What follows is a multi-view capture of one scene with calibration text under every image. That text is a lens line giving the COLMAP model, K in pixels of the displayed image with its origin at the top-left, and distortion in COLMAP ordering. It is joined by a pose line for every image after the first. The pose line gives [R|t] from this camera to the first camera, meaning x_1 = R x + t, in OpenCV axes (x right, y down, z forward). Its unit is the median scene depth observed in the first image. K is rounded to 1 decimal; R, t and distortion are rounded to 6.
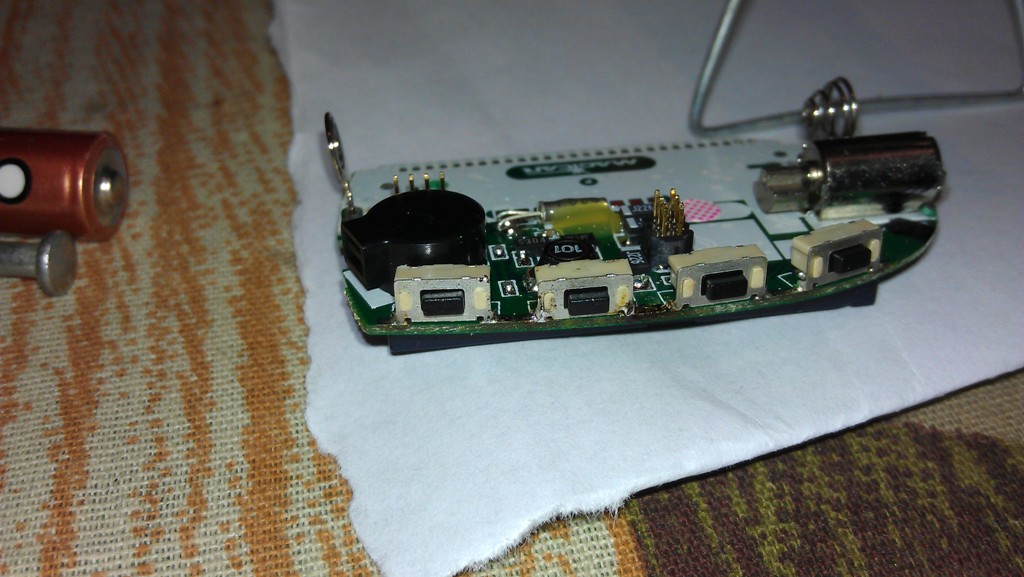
lens RADIAL K [[843.4, 0, 512.0], [0, 843.4, 288.5], [0, 0, 1]] dist [0.062142, -0.162761]
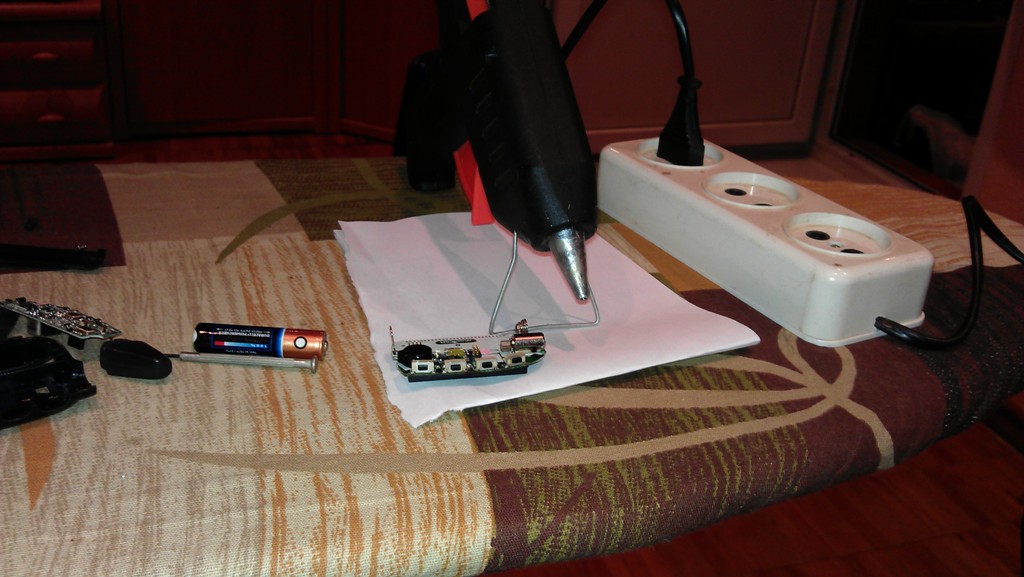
lens RADIAL K [[843.4, 0, 512.0], [0, 843.4, 288.5], [0, 0, 1]] dist [0.062142, -0.162761]
pose [[0.992755, 0.019236, 0.118610, -0.141333], [0.012889, 0.964360, -0.264278, 0.736575], [-0.119467, 0.263892, 0.957125, -3.159892]]
